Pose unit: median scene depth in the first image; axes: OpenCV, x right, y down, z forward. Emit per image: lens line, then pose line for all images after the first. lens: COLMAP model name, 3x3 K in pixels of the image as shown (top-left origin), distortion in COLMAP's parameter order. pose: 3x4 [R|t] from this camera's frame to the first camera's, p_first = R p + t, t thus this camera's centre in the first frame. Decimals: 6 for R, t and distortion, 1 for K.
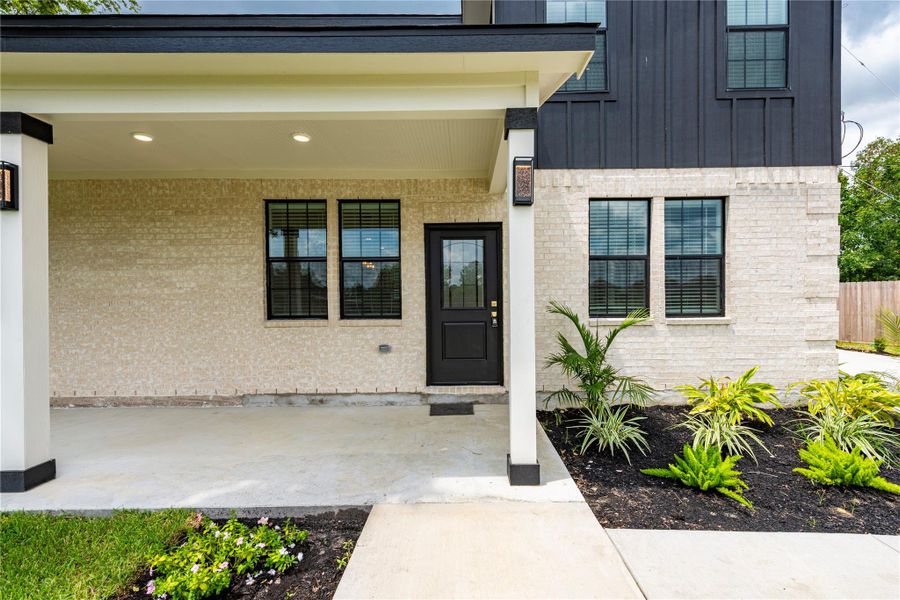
lens RADIAL K [[405.3, 0, 448.0], [0, 405.3, 304.1], [0, 0, 1]] dist [0.008375, -0.000020]
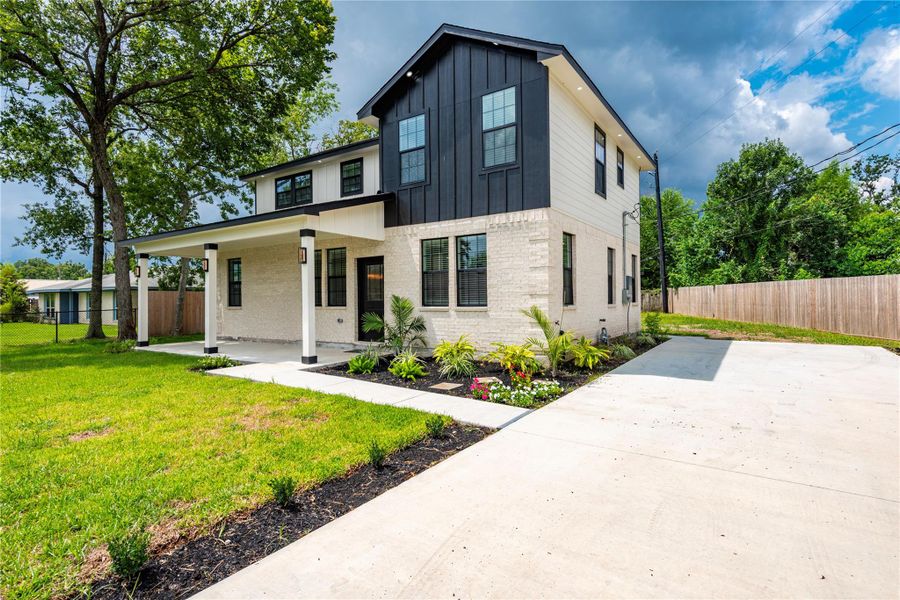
lens RADIAL K [[461.6, 0, 450.0], [0, 461.6, 300.0], [0, 0, 1]] dist [0.003280, -0.001044]
pose [[0.827410, 0.000458, -0.561599, 1.608559], [-0.003108, 0.999988, -0.003764, 0.012219], [0.561590, 0.004860, 0.827401, -0.614245]]
